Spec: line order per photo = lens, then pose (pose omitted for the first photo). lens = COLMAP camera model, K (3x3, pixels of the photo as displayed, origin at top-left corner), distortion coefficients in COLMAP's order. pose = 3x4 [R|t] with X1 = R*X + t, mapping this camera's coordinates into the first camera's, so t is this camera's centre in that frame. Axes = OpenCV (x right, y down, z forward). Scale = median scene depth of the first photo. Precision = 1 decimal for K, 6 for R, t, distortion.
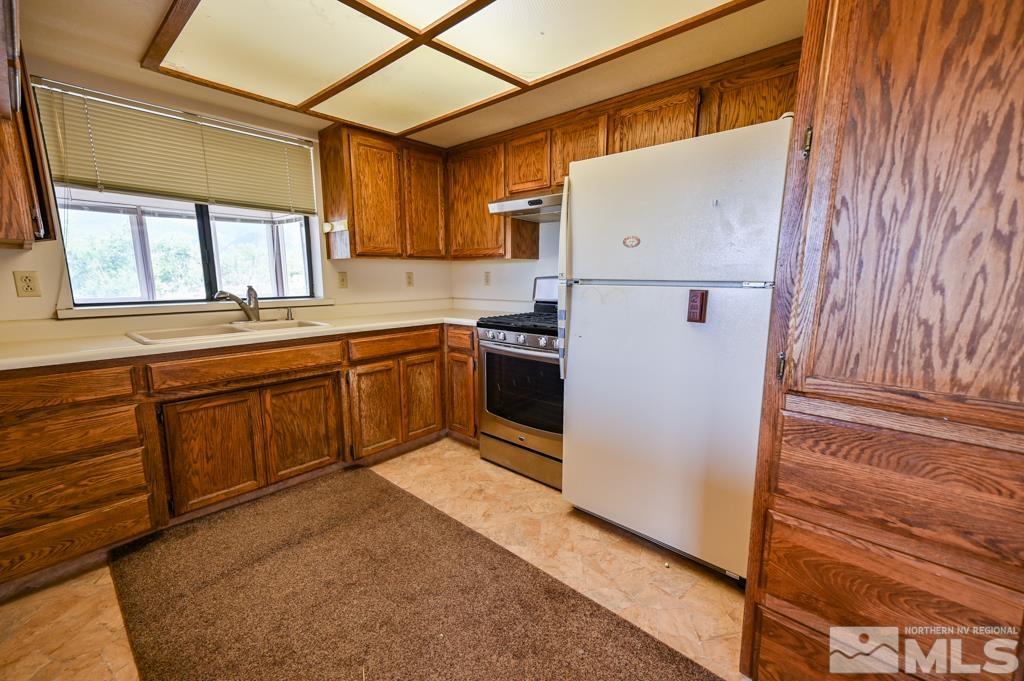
lens RADIAL K [[422.6, 0, 511.8], [0, 422.6, 340.1], [0, 0, 1]] dist [0.018665, 0.000432]
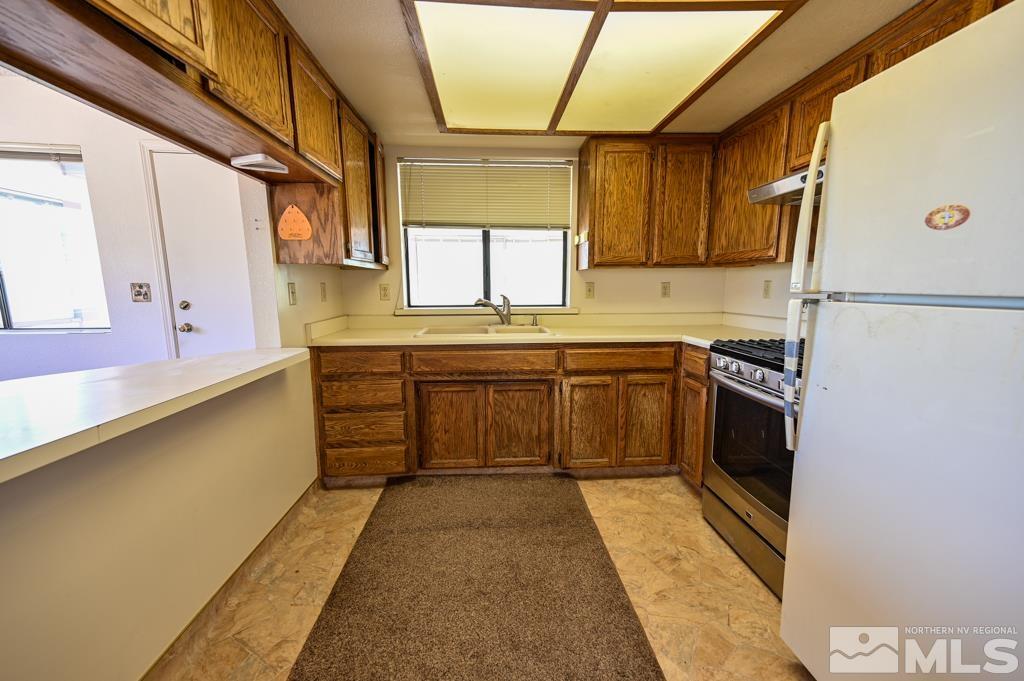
lens RADIAL K [[401.2, 0, 511.6], [0, 401.2, 340.1], [0, 0, 1]] dist [0.018087, 0.002246]
pose [[0.714271, 0.094364, -0.693478, 0.185639], [-0.105093, 0.994095, 0.027026, -0.035386], [0.691934, 0.053576, 0.719971, 0.221069]]
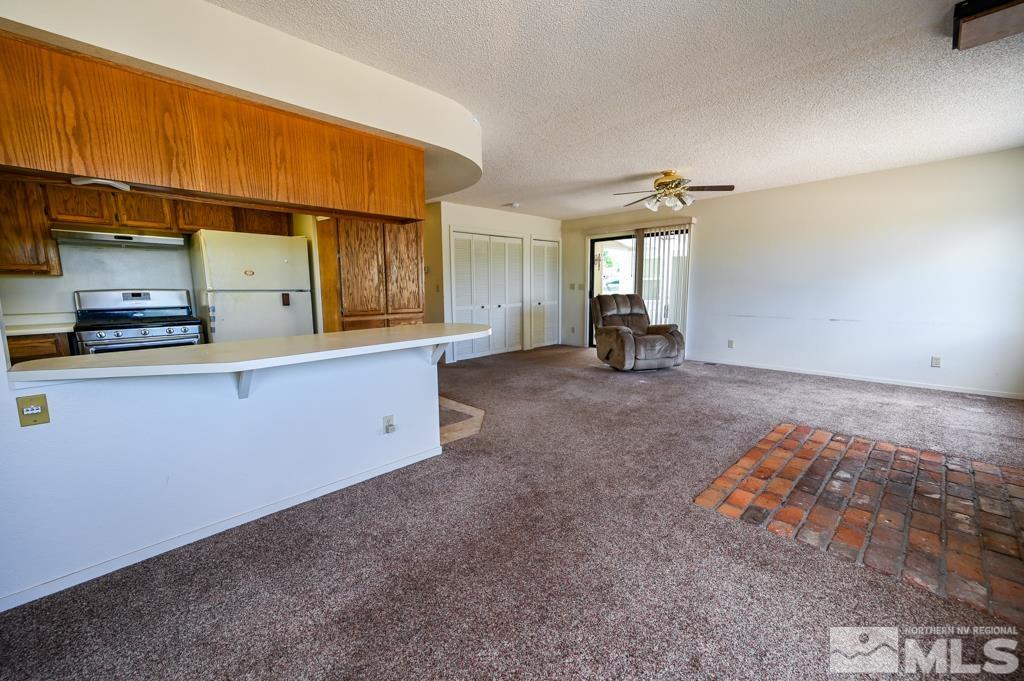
lens RADIAL K [[401.2, 0, 515.0], [0, 401.2, 339.4], [0, 0, 1]] dist [0.018087, 0.002246]
pose [[0.078404, -0.129884, 0.988424, -1.245534], [0.165067, 0.979482, 0.115616, 0.068022], [-0.983161, 0.154092, 0.098235, -0.377481]]
